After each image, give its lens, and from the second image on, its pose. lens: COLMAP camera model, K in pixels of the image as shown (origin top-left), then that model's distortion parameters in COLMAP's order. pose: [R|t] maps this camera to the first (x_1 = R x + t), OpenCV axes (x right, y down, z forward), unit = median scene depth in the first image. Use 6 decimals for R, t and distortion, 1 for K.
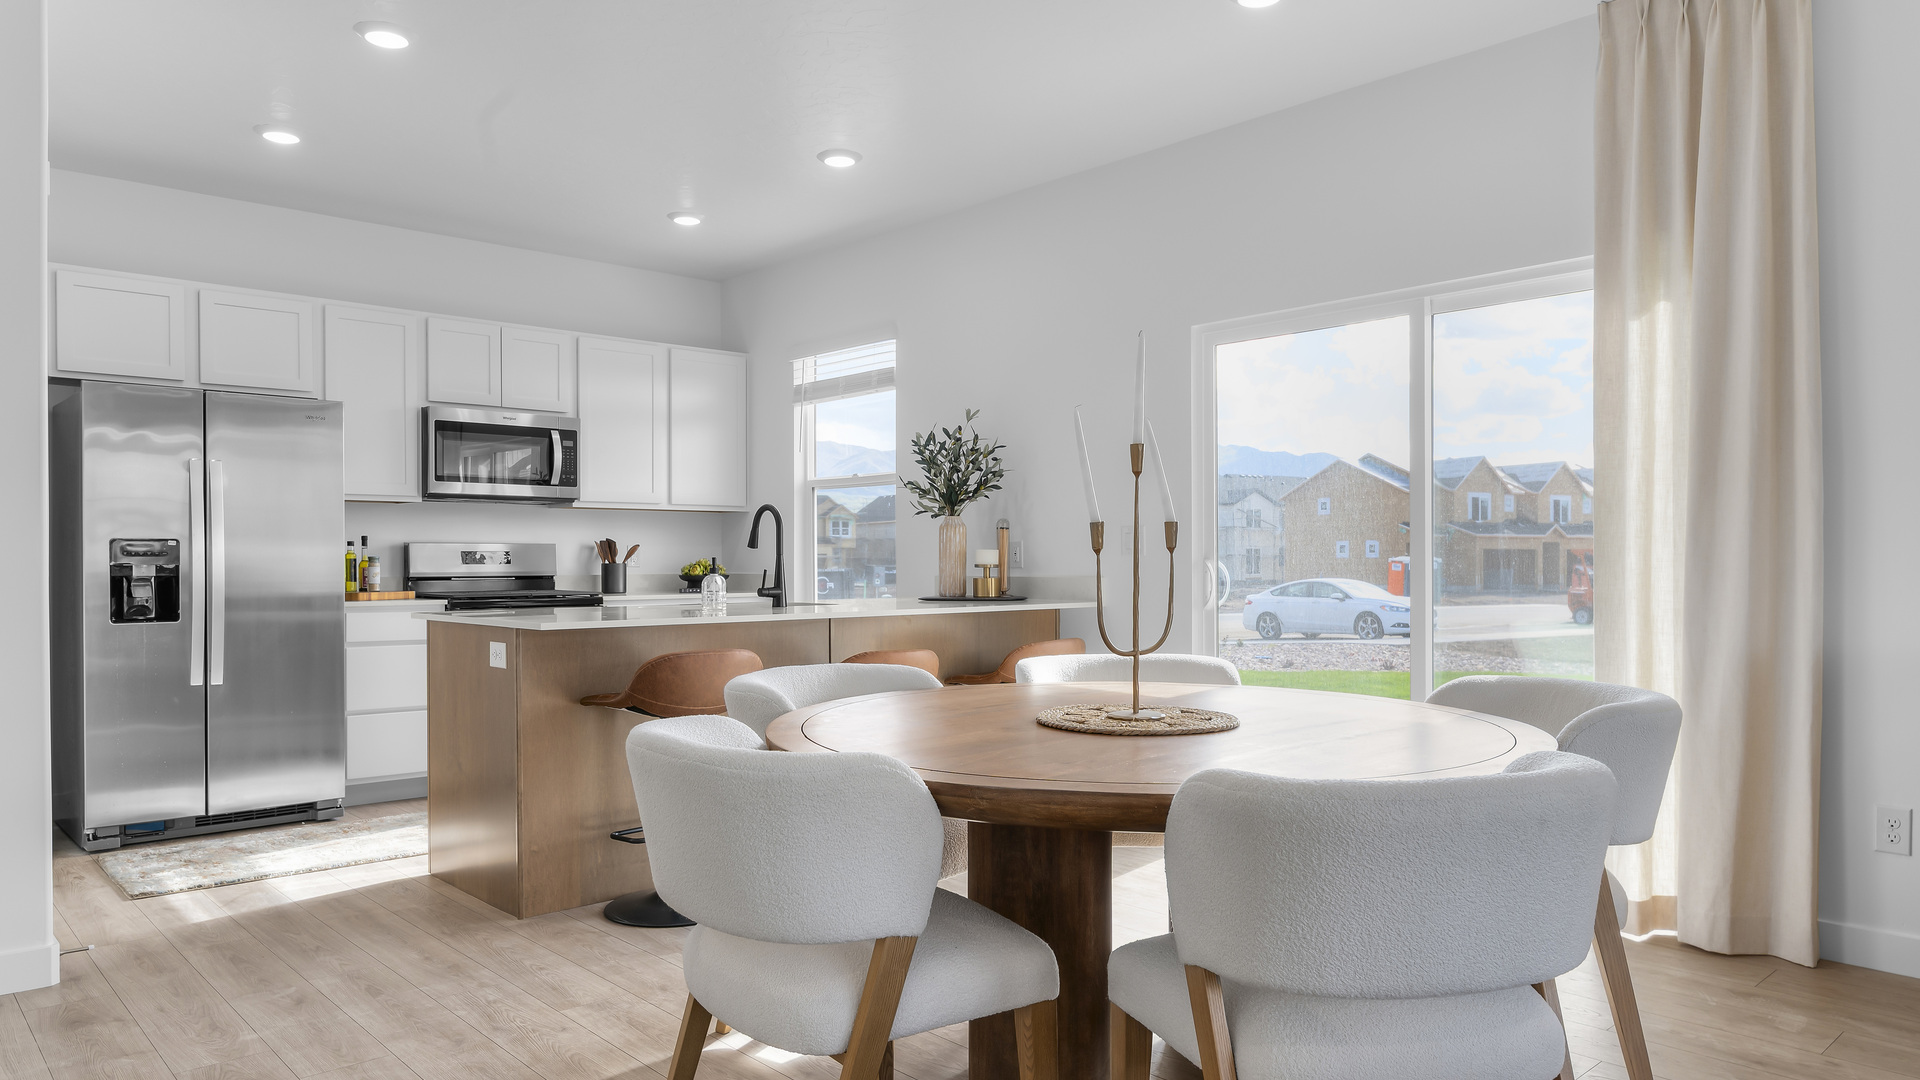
lens RADIAL K [[1209.9, 0, 955.7], [0, 1209.9, 558.6], [0, 0, 1]] dist [0.001713, -0.000256]
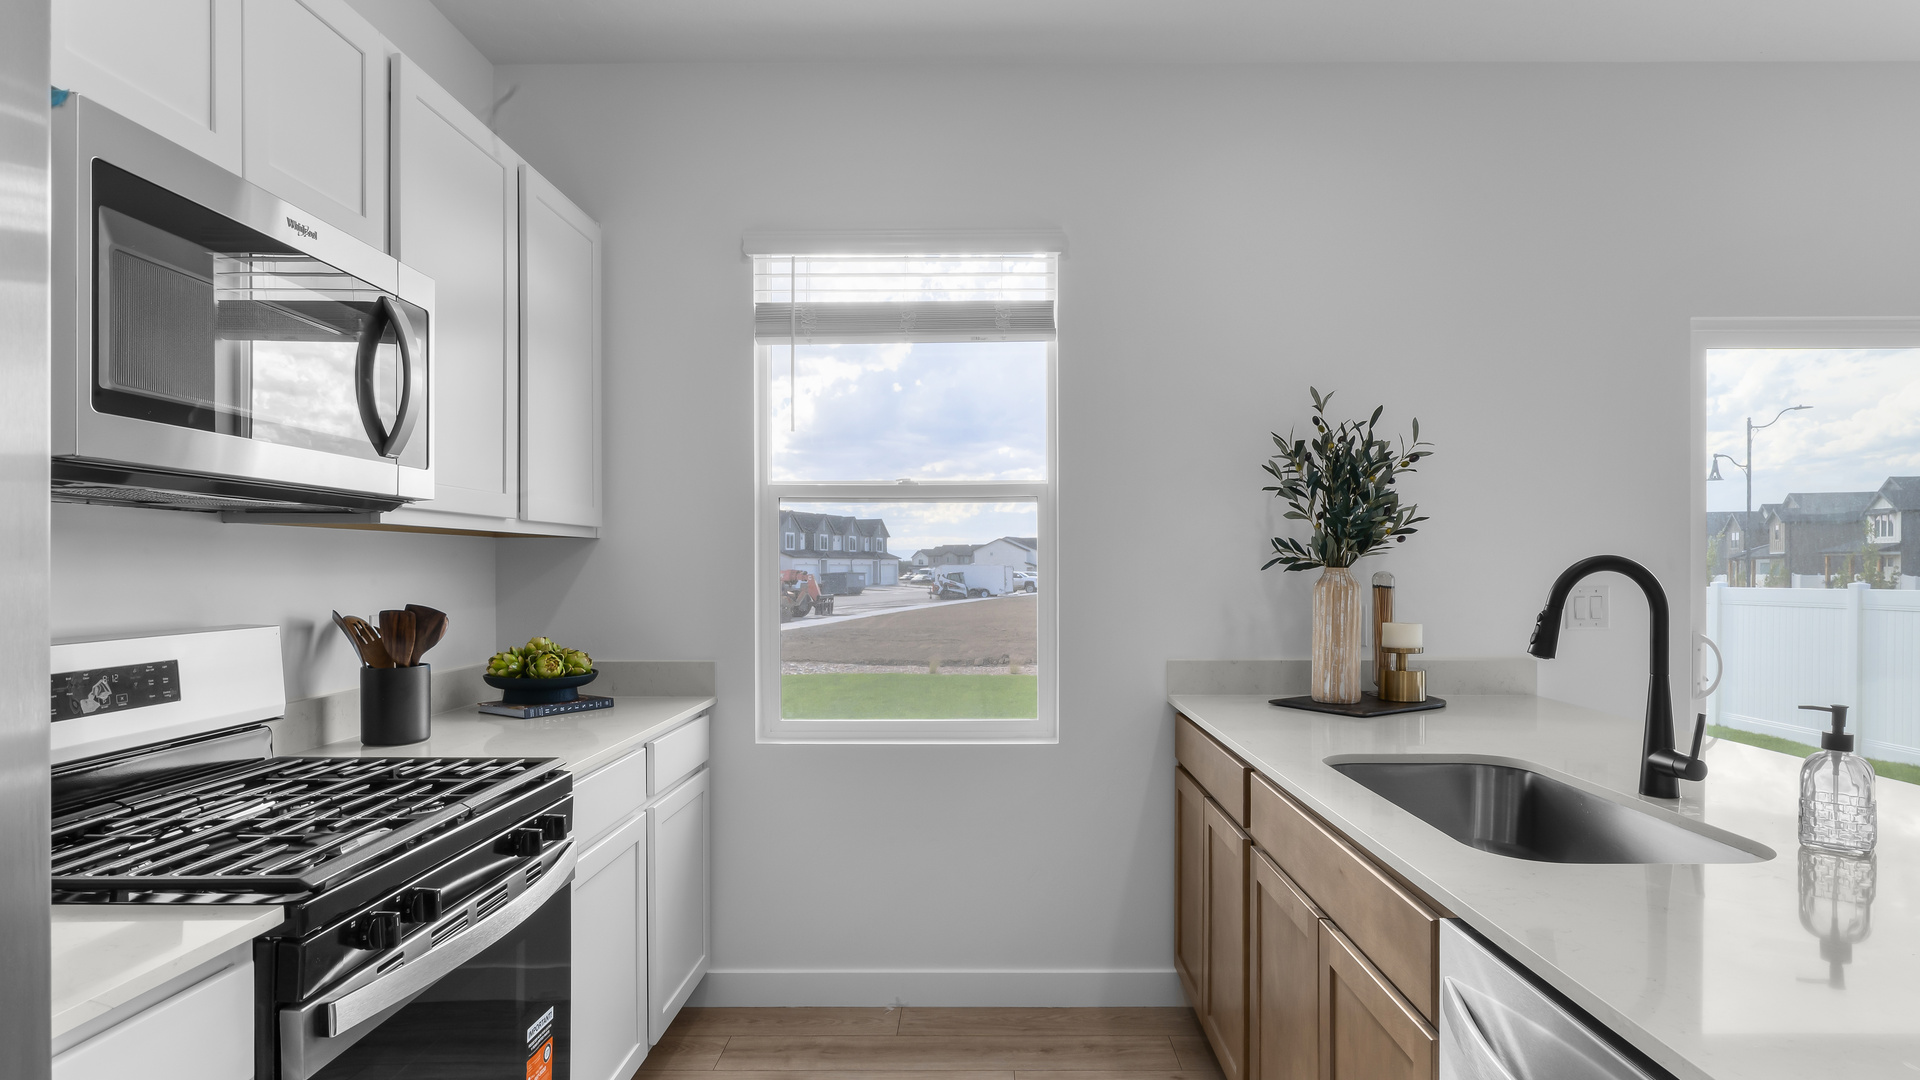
lens RADIAL K [[1035.3, 0, 966.0], [0, 1035.3, 556.2], [0, 0, 1]] dist [0.000089, 0.000155]
pose [[0.691158, 0.006797, 0.722671, -0.462662], [-0.000325, 0.999959, -0.009094, -0.033535], [-0.722703, 0.006051, 0.691132, 0.728986]]
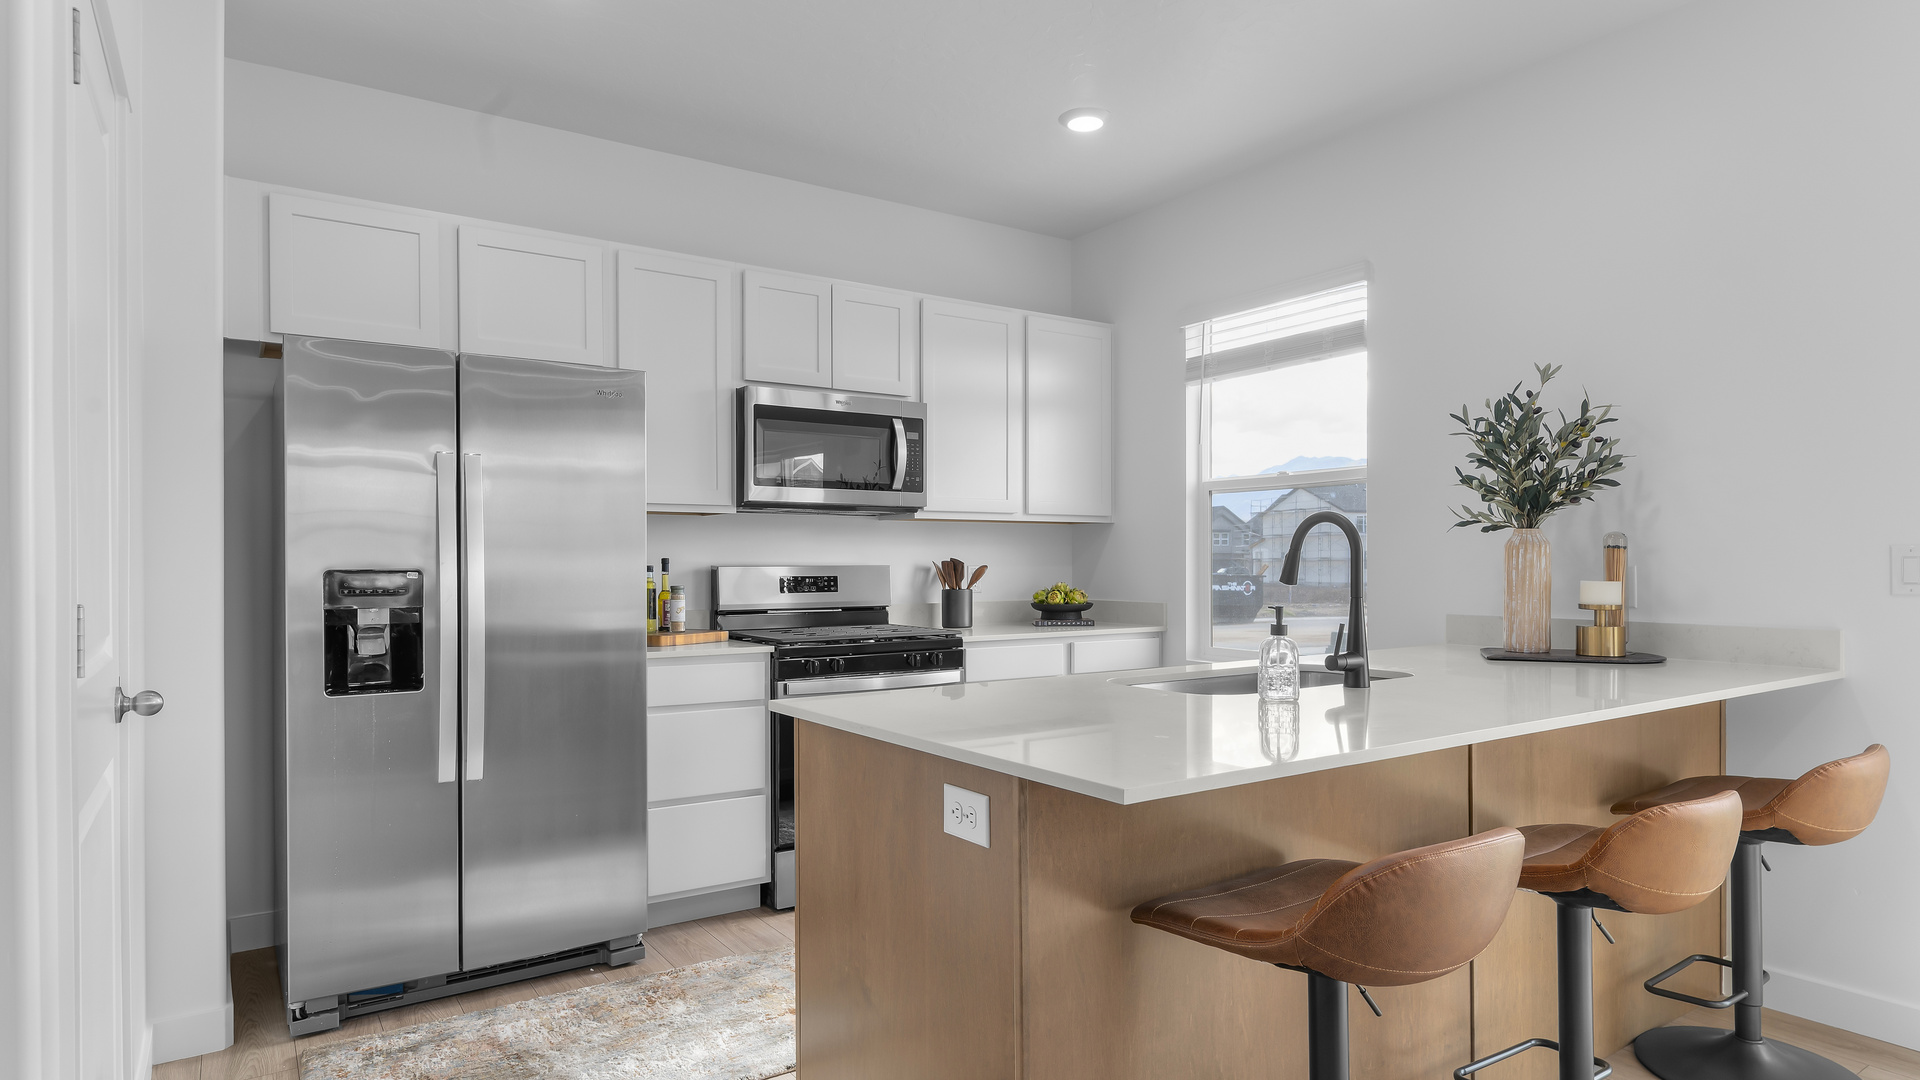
lens RADIAL K [[1035.3, 0, 966.0], [0, 1035.3, 556.2], [0, 0, 1]] dist [0.000089, 0.000155]
pose [[0.990541, -0.001702, -0.137205, -0.213180], [0.001215, 0.999993, -0.003633, -0.017557], [0.137211, 0.003431, 0.990536, 0.383692]]
